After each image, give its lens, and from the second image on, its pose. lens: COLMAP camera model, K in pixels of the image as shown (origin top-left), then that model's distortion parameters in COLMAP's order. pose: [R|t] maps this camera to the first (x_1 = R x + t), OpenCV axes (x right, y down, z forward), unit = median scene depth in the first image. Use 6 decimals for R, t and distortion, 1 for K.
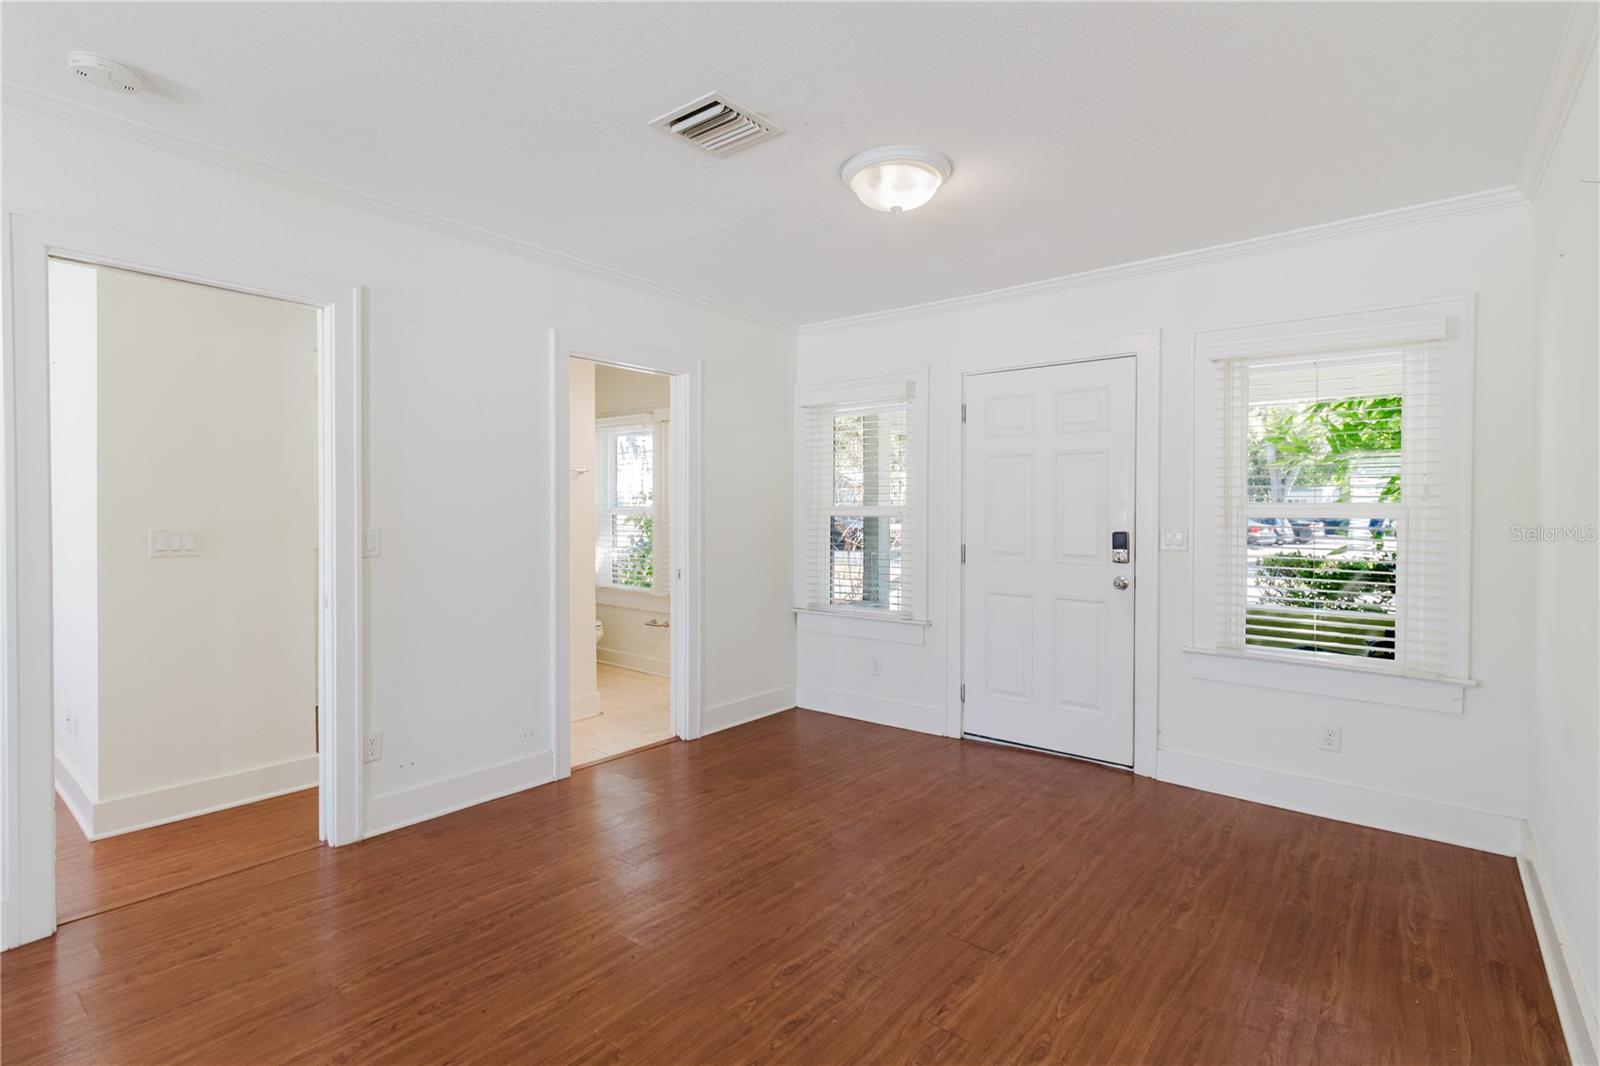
lens RADIAL K [[754.9, 0, 796.0], [0, 754.9, 502.0], [0, 0, 1]] dist [-0.010716, 0.000039]
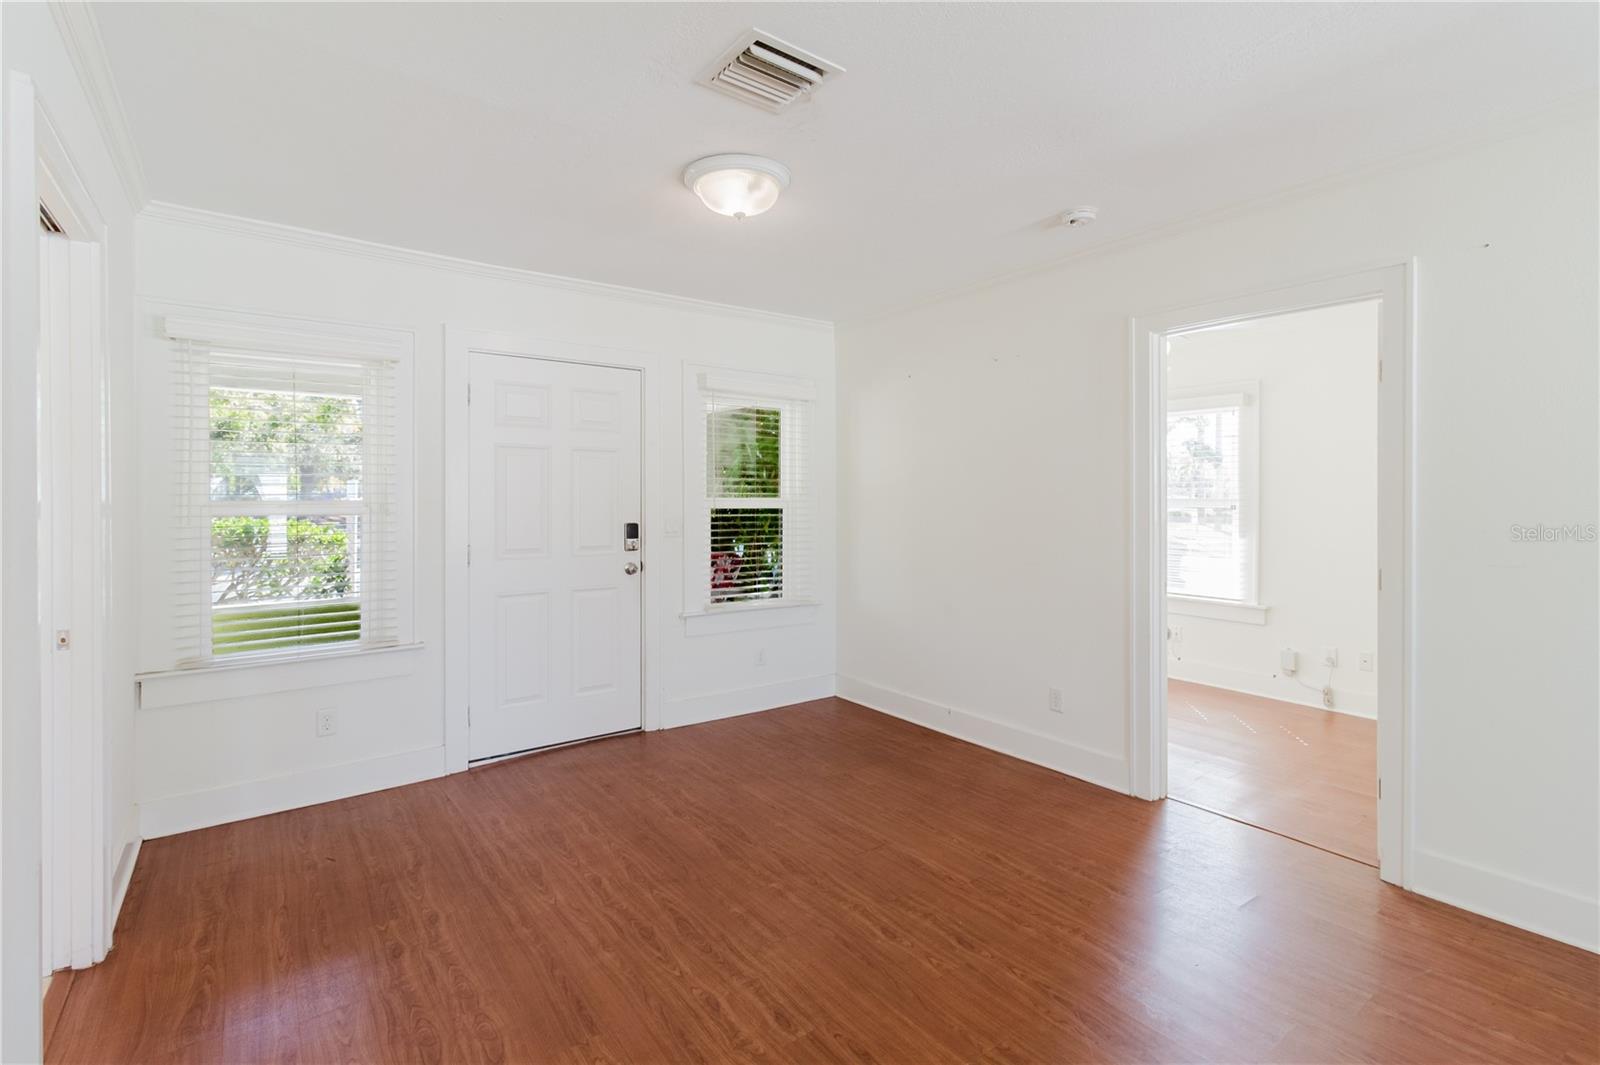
lens RADIAL K [[754.9, 0, 796.0], [0, 754.9, 501.5], [0, 0, 1]] dist [-0.010716, 0.000039]
pose [[0.237373, -0.002727, 0.971415, -0.648325], [-0.001922, 0.999993, 0.003277, 0.003717], [-0.971417, -0.002645, 0.237366, 0.529198]]
